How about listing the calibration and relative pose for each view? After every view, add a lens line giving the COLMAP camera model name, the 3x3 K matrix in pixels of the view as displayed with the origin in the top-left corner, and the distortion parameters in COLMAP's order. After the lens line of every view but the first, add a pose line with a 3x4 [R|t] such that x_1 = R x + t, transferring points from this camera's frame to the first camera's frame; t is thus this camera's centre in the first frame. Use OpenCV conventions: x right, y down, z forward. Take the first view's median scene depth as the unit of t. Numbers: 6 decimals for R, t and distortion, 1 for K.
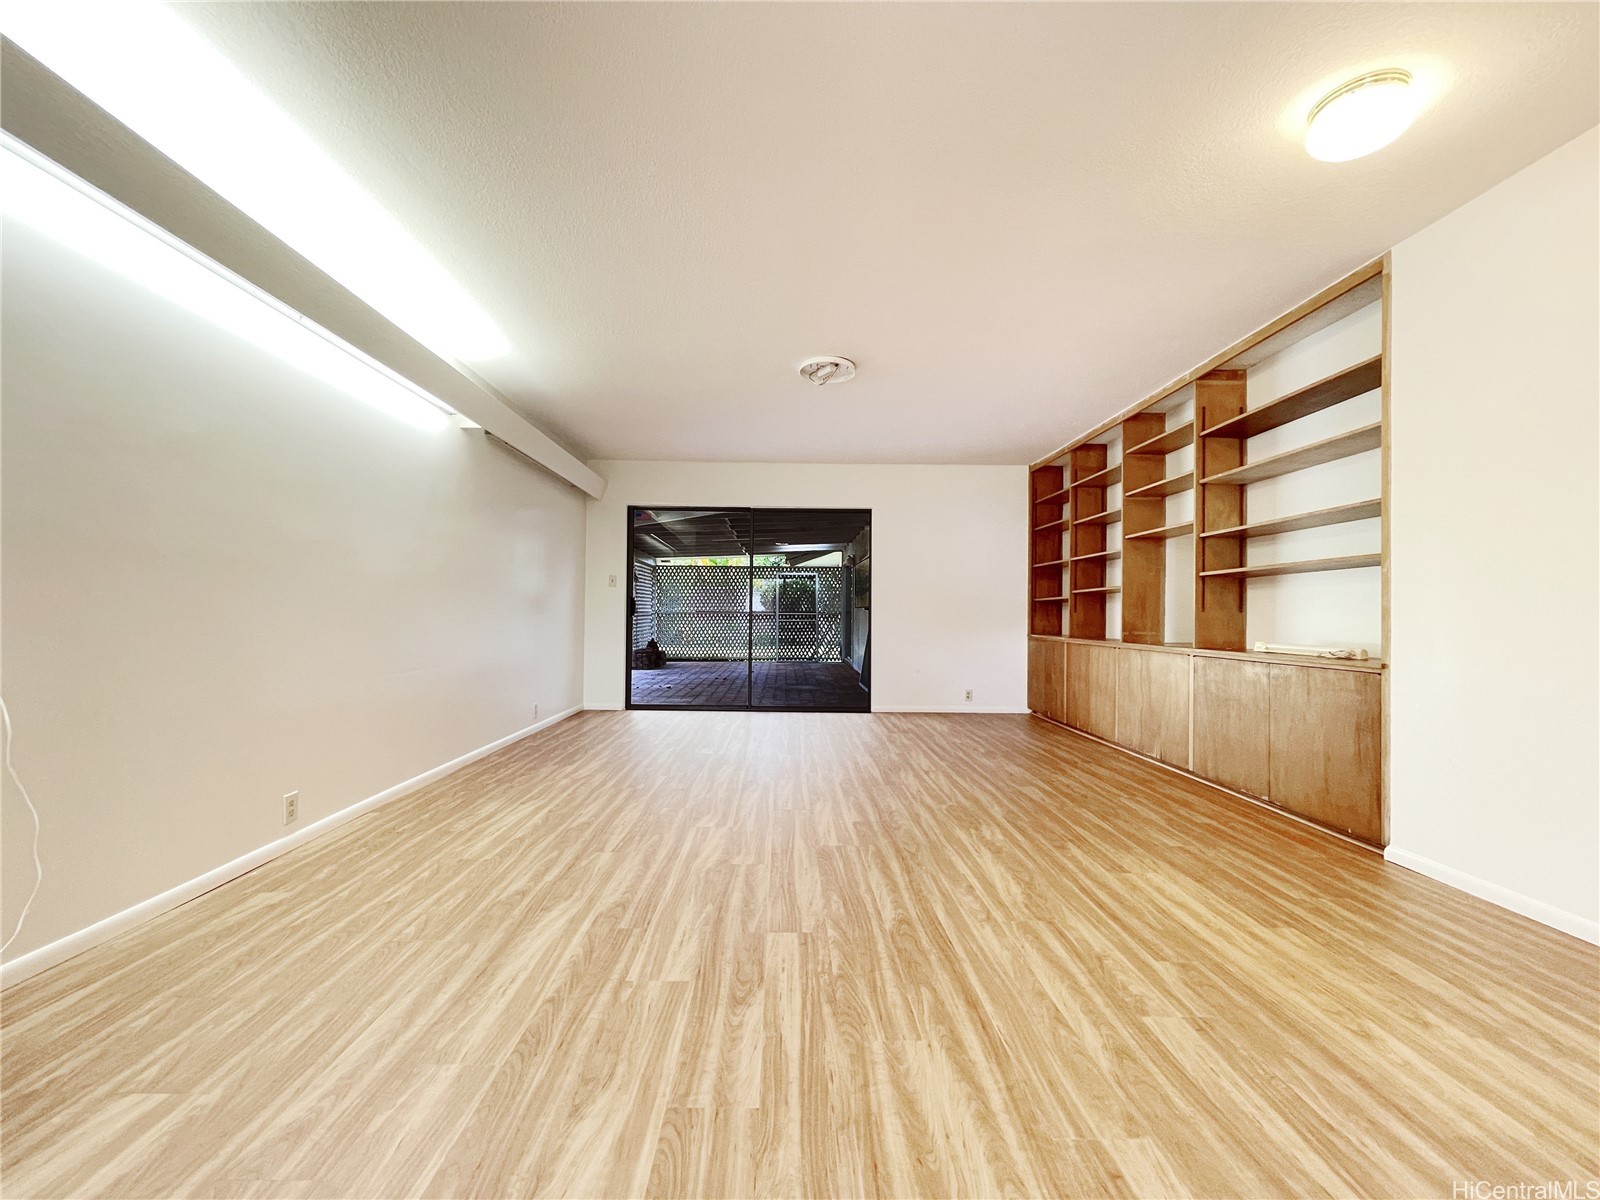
lens RADIAL K [[626.2, 0, 794.6], [0, 626.2, 614.5], [0, 0, 1]] dist [-0.001116, -0.000054]
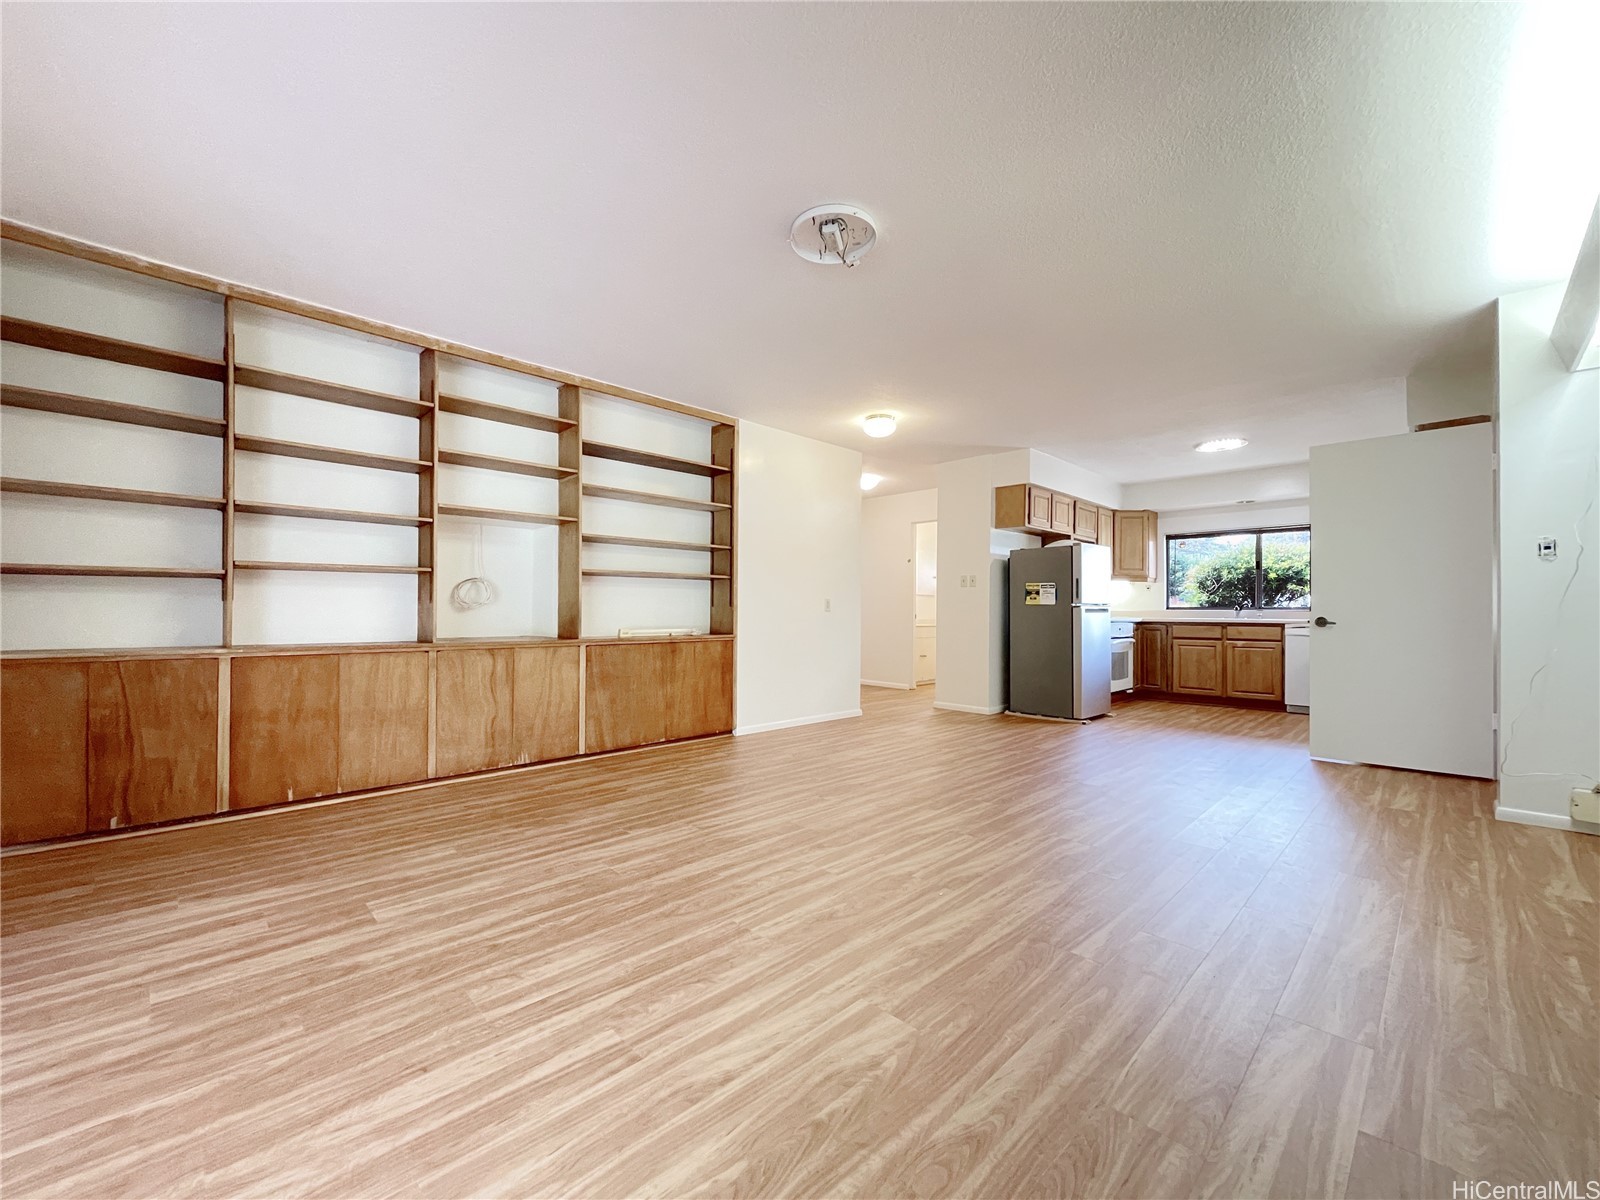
lens RADIAL K [[626.2, 0, 794.6], [0, 626.2, 614.5], [0, 0, 1]] dist [-0.001116, -0.000054]
pose [[-0.679412, -0.028744, 0.733193, -0.513219], [-0.022322, 0.999580, 0.018503, -0.029043], [-0.733417, -0.003796, -0.679768, 1.808631]]
